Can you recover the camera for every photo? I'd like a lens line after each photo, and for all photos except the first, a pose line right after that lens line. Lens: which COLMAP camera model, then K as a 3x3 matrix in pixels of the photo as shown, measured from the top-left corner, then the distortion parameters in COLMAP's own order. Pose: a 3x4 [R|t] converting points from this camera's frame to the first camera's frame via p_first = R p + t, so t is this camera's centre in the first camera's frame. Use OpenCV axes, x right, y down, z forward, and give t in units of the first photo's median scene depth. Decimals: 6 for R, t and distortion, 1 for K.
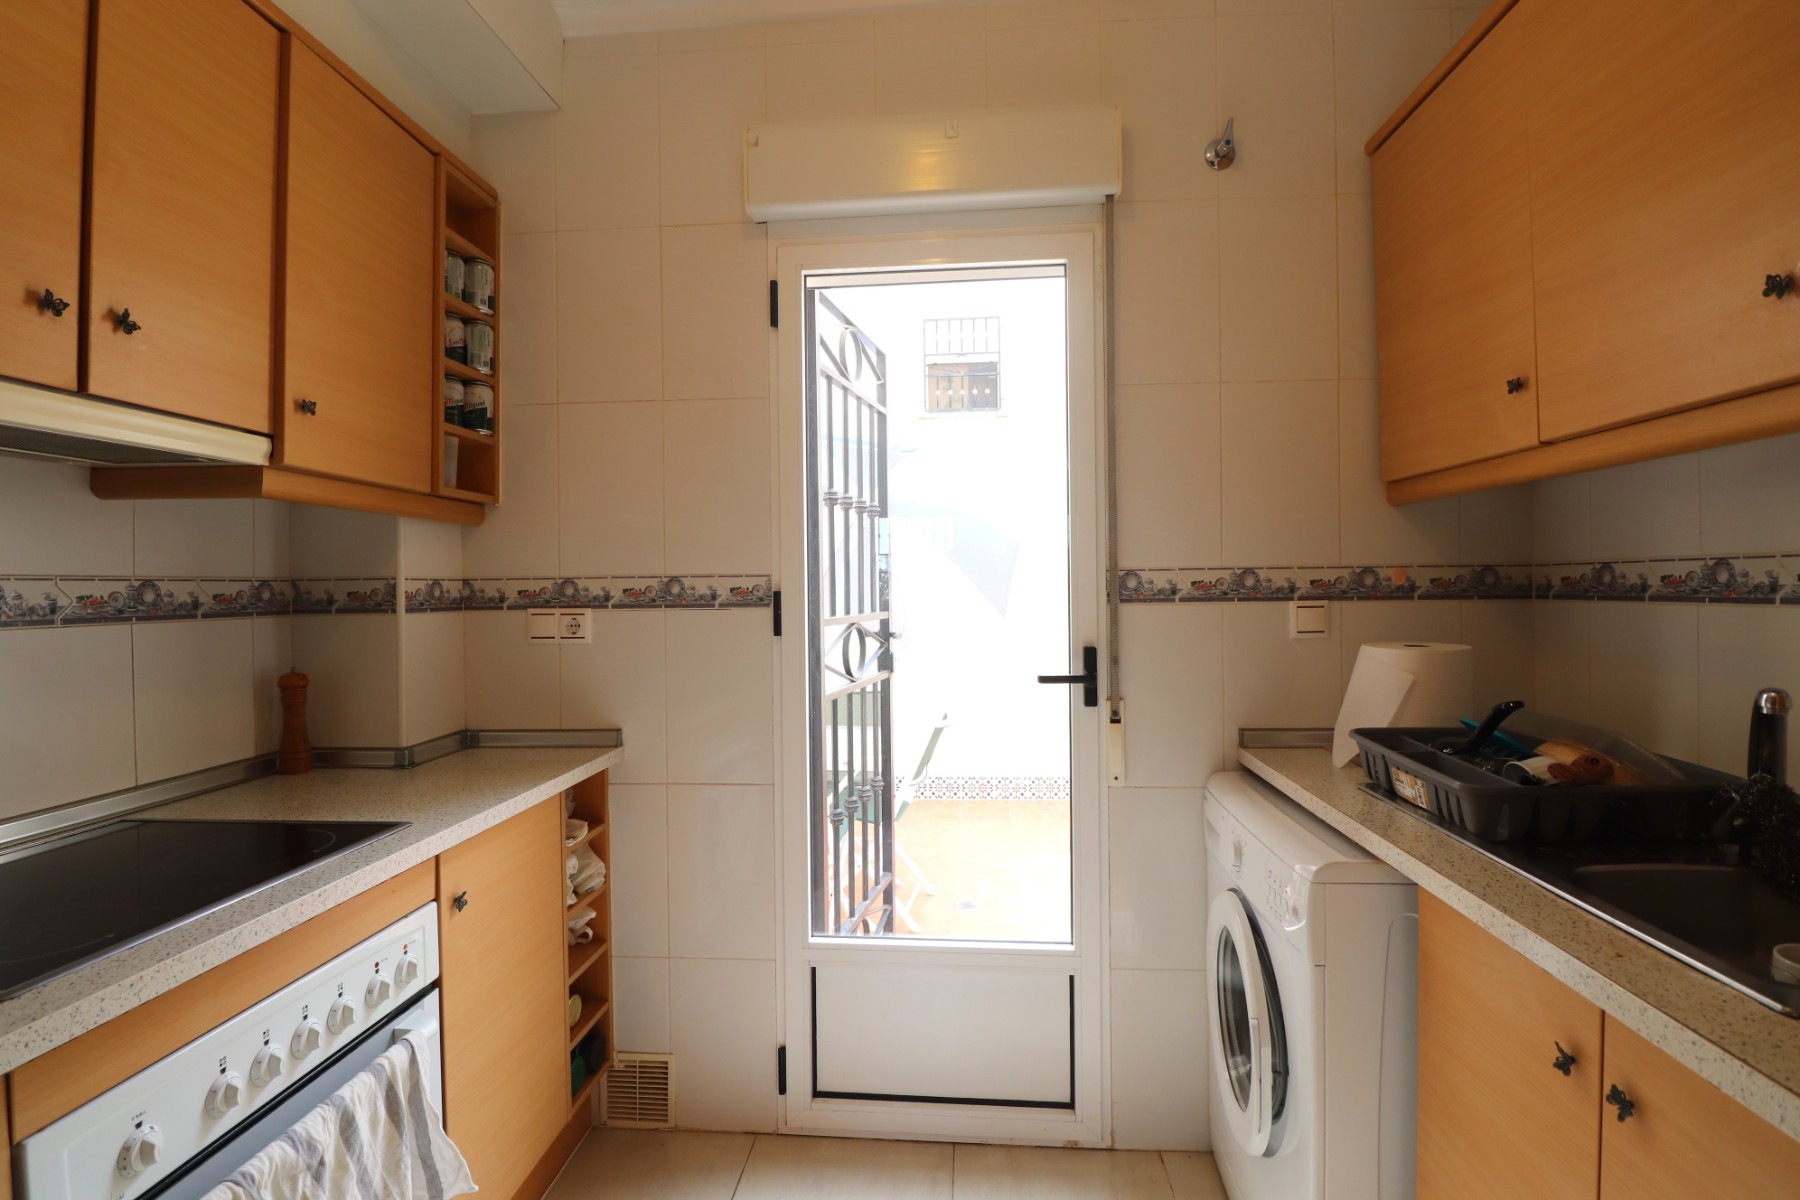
lens RADIAL K [[835.5, 0, 896.0], [0, 835.5, 597.8], [0, 0, 1]] dist [-0.002496, -0.011145]
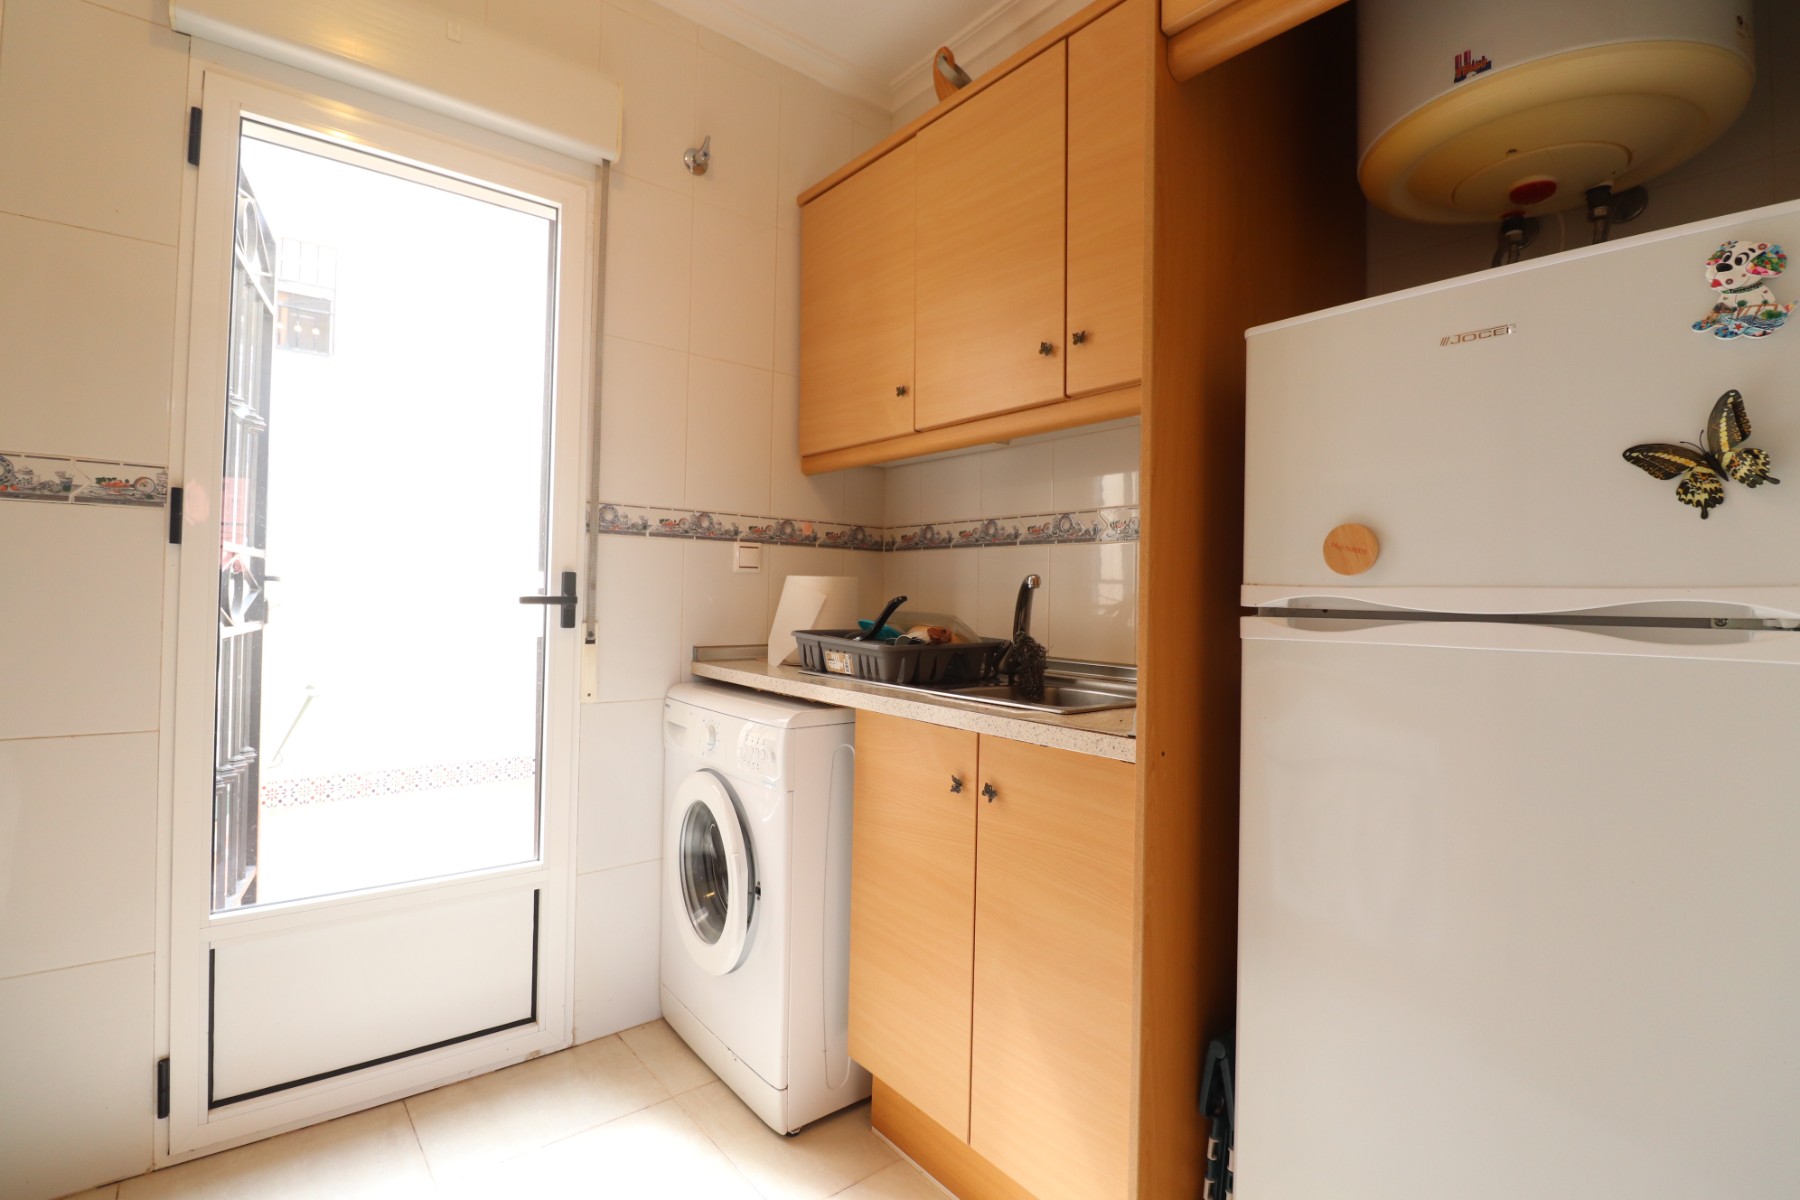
lens RADIAL K [[835.5, 0, 900.0], [0, 835.5, 588.0], [0, 0, 1]] dist [-0.002496, -0.011145]
pose [[0.721709, 0.035930, 0.691263, -0.201894], [-0.025277, 0.999354, -0.025554, 0.097976], [-0.691735, 0.000970, 0.722151, -0.058663]]
